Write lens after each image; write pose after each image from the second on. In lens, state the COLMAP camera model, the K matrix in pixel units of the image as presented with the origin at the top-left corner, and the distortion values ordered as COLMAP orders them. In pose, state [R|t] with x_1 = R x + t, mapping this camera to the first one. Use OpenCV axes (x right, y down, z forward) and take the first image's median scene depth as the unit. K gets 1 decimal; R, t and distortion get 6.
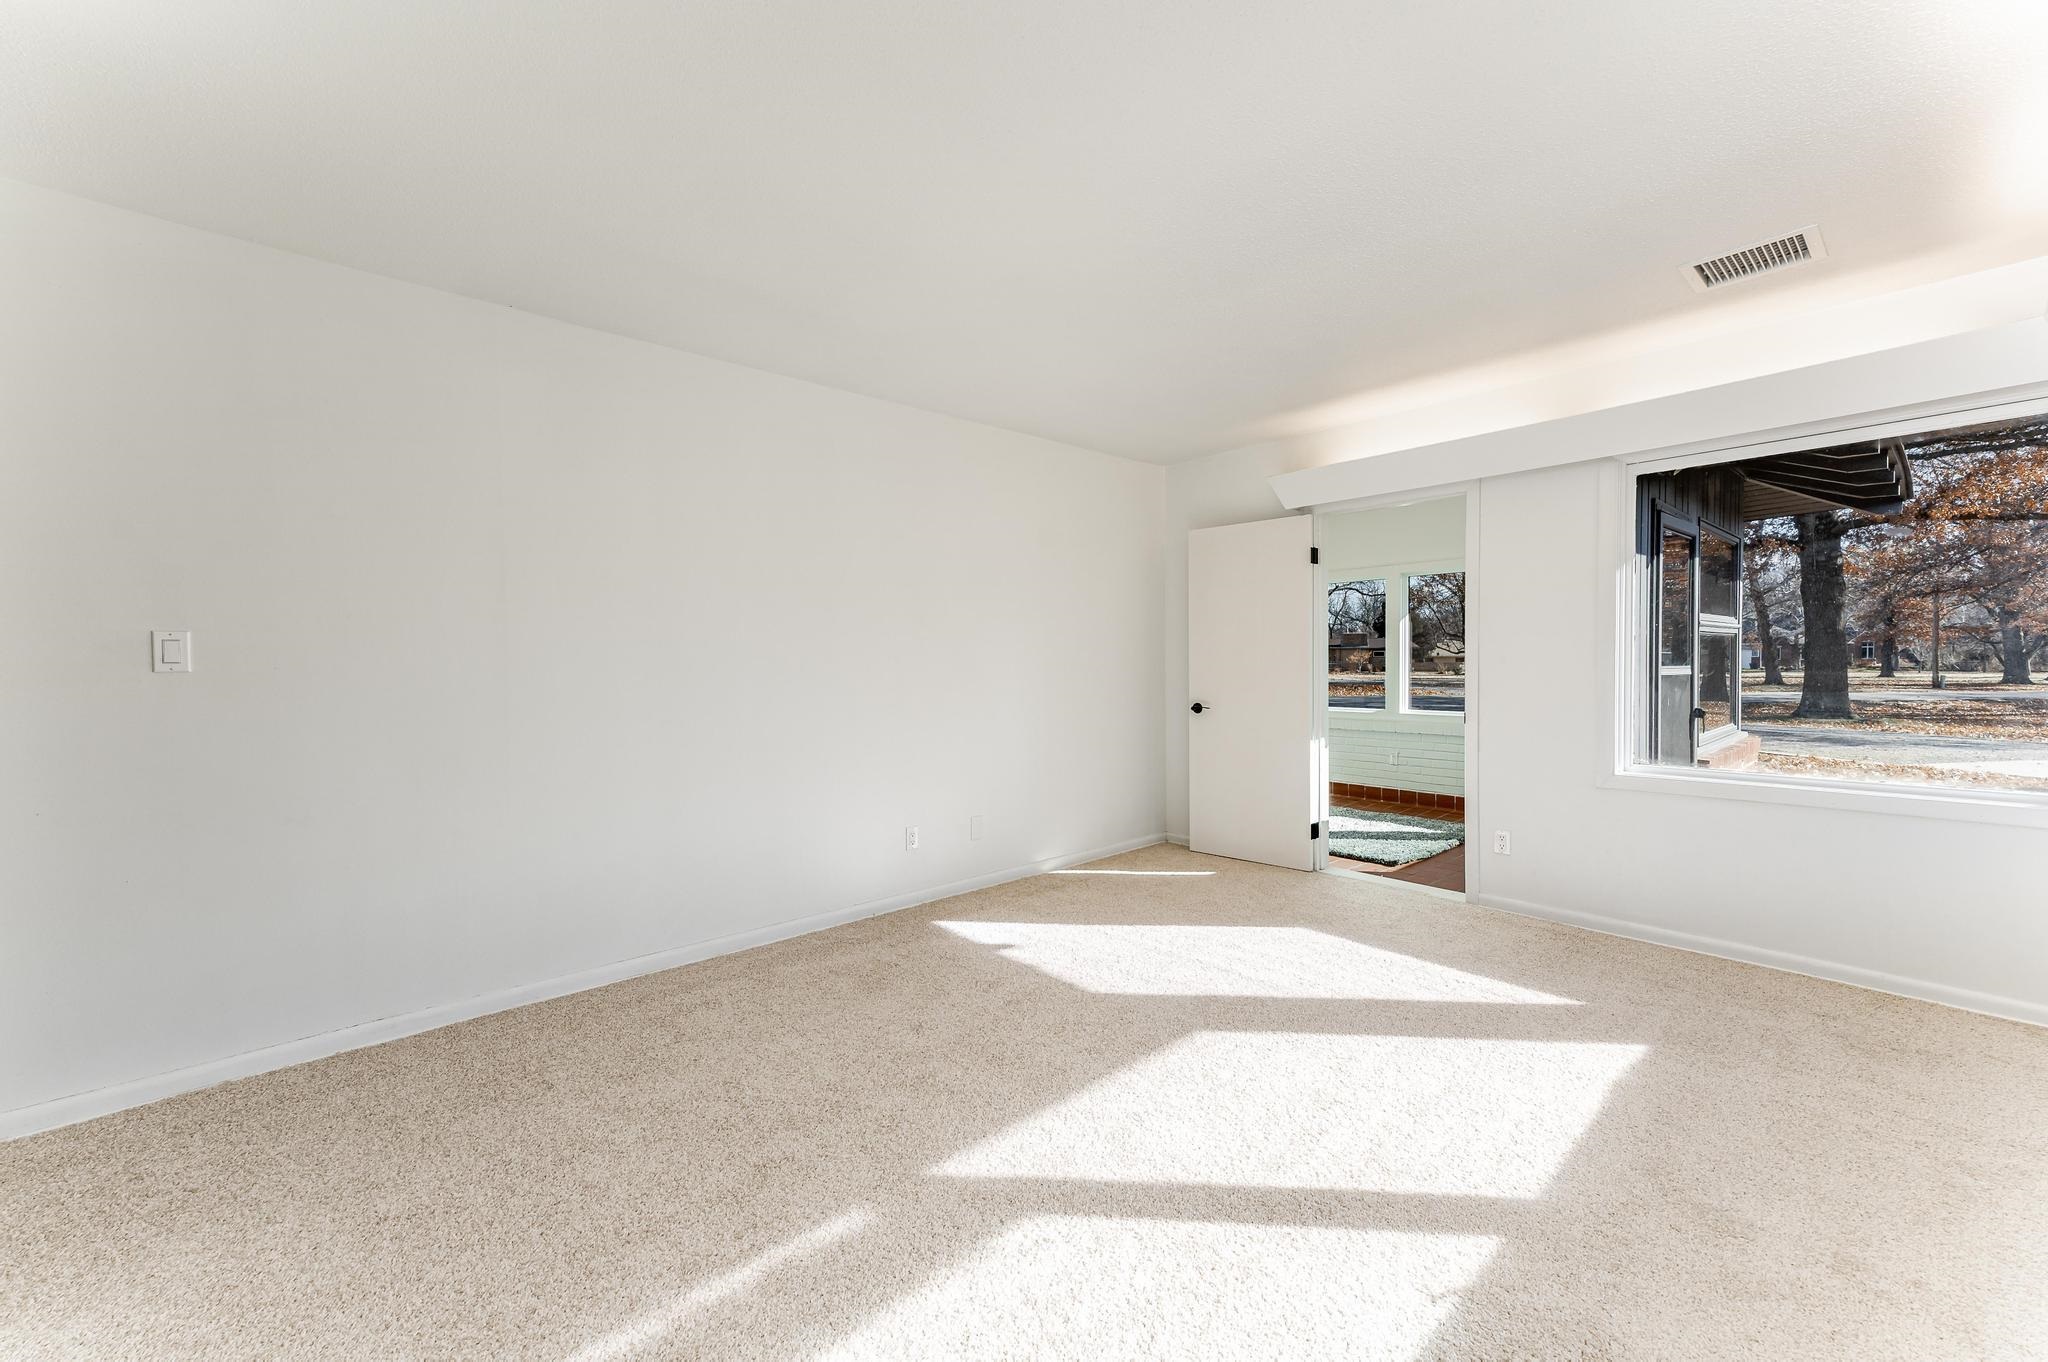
lens RADIAL K [[801.7, 0, 1024.0], [0, 801.7, 681.0], [0, 0, 1]] dist [-0.001777, -0.000165]
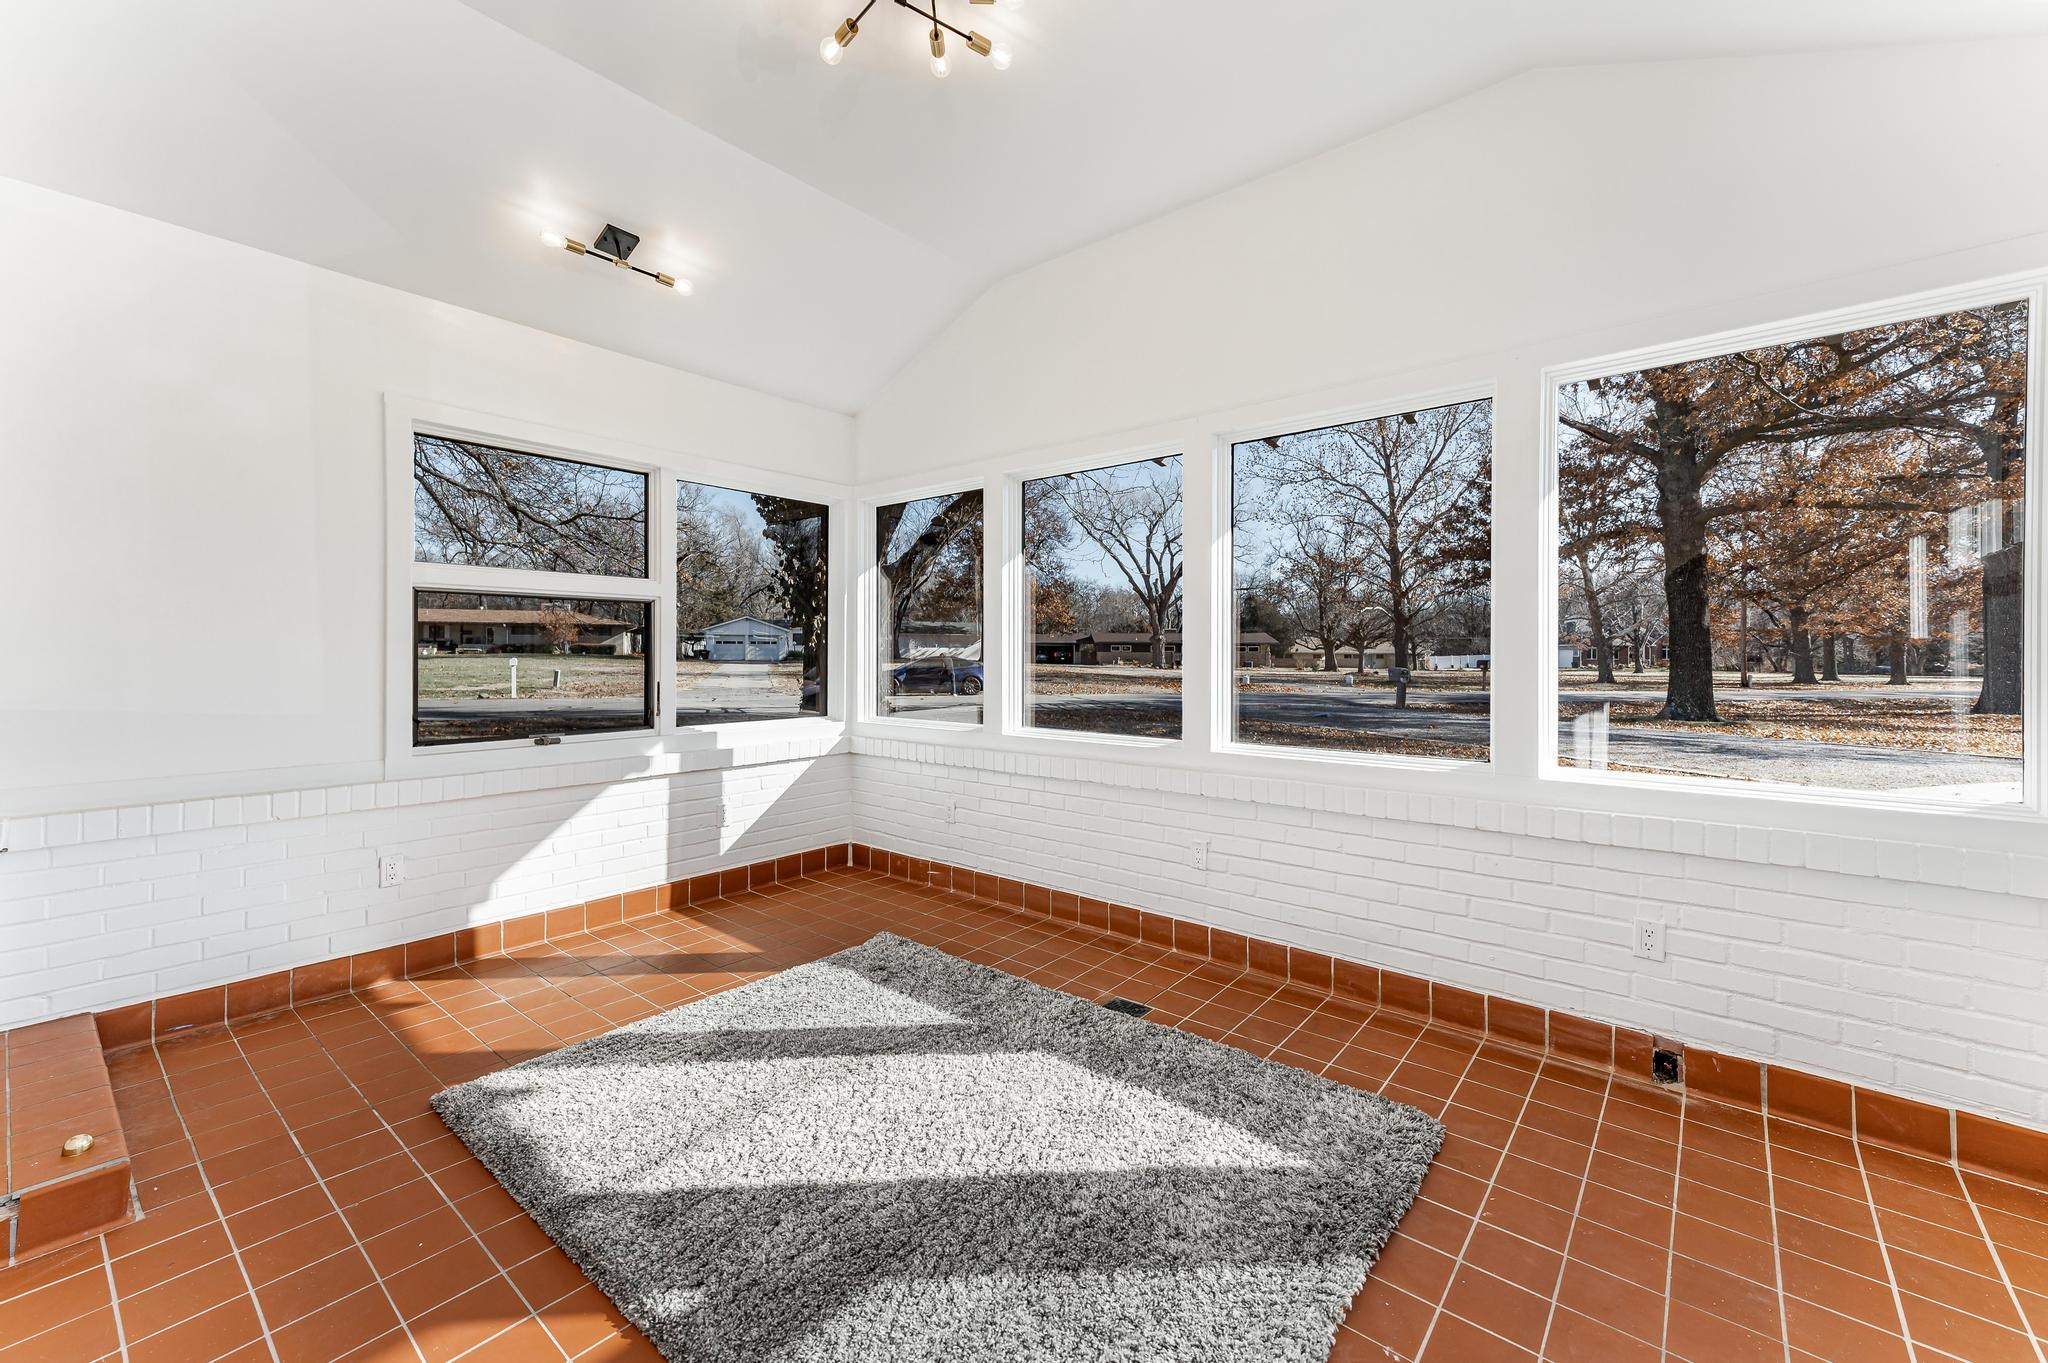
lens RADIAL K [[824.2, 0, 1018.8], [0, 824.2, 652.5], [0, 0, 1]] dist [0.000420, 0.000026]
pose [[0.988581, 0.010912, 0.150292, 0.062341], [-0.006825, 0.999593, -0.027687, -0.000302], [-0.150533, 0.026345, 0.988254, 0.119105]]
